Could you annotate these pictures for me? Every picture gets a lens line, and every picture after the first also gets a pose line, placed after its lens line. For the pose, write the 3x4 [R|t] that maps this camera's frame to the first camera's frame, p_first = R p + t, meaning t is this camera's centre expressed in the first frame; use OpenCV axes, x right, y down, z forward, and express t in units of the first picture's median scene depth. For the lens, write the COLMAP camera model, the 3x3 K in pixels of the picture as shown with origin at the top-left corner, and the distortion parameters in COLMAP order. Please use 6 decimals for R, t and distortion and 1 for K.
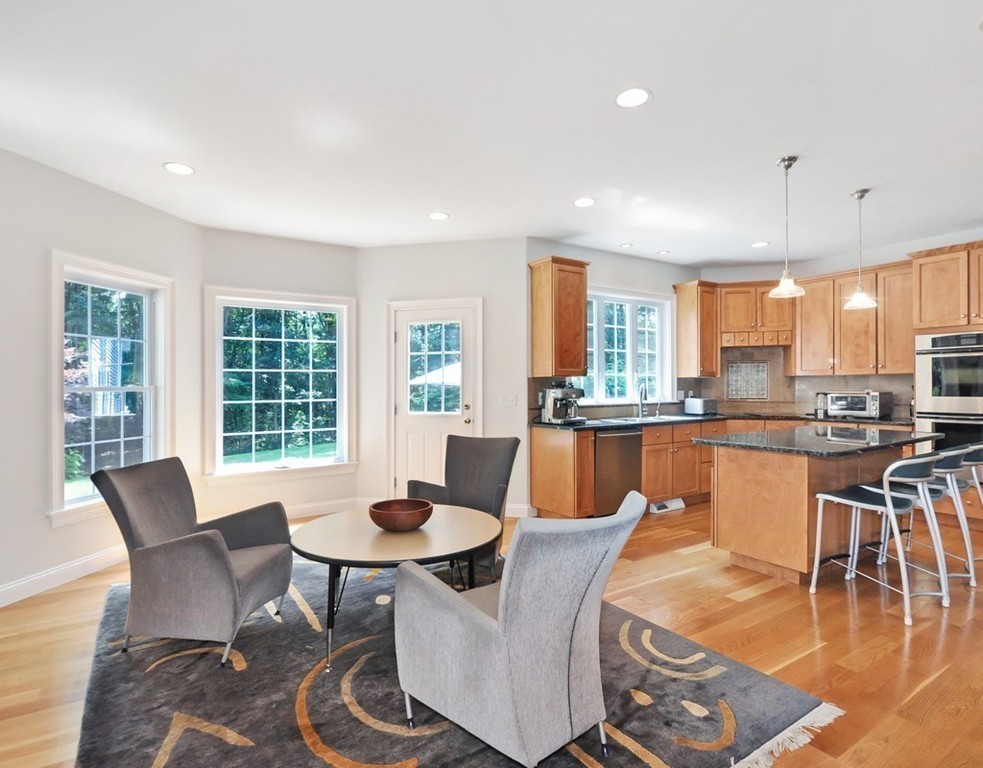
lens RADIAL K [[517.9, 0, 491.5], [0, 517.9, 384.0], [0, 0, 1]] dist [0.000065, -0.000112]
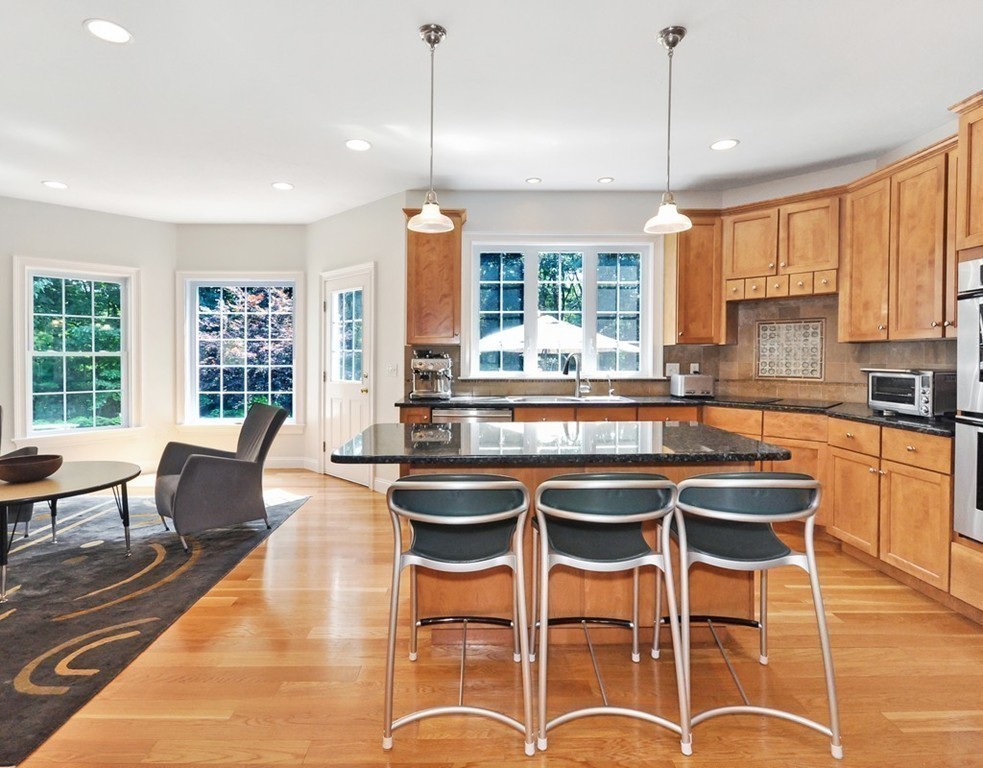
lens RADIAL K [[527.6, 0, 489.0], [0, 527.6, 355.8], [0, 0, 1]] dist [0.019727, -0.000192]
pose [[0.848627, 0.009300, -0.528909, 0.640703], [-0.005677, 0.999948, 0.008475, -0.002637], [0.528961, -0.004189, 0.848636, 0.270222]]
